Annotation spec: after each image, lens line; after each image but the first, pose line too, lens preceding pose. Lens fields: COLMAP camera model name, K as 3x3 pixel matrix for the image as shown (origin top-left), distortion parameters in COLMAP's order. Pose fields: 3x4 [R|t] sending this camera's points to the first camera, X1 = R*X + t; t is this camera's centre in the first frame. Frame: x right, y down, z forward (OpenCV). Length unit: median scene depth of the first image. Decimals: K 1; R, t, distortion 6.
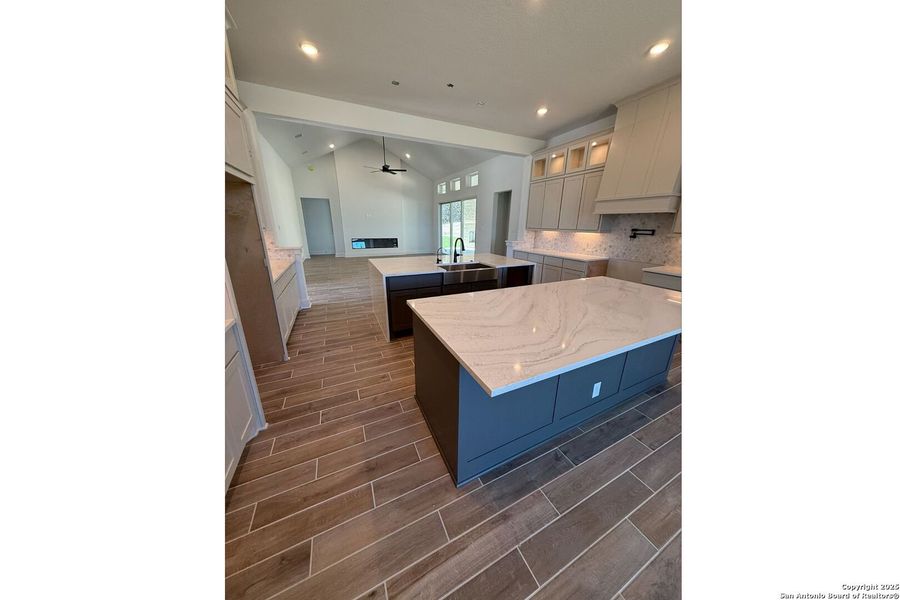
lens RADIAL K [[243.9, 0, 454.5], [0, 243.9, 294.8], [0, 0, 1]] dist [0.000978, 0.000017]
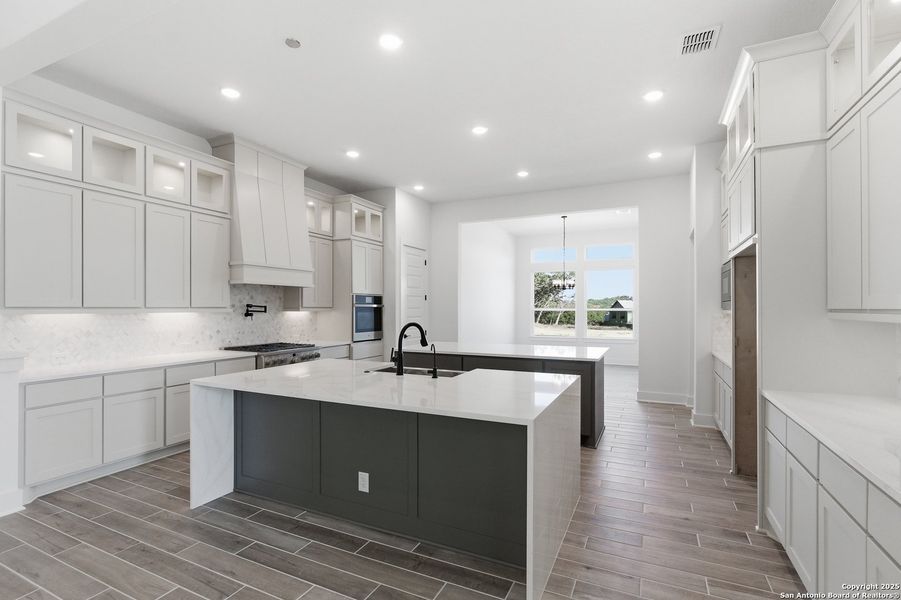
lens RADIAL K [[427.8, 0, 447.4], [0, 427.8, 305.8], [0, 0, 1]] dist [0.000909, -0.000162]
pose [[-0.620598, -0.009740, 0.784069, -0.660279], [0.213364, 0.960097, 0.180805, -0.368642], [-0.754543, 0.279499, -0.593756, 1.303705]]
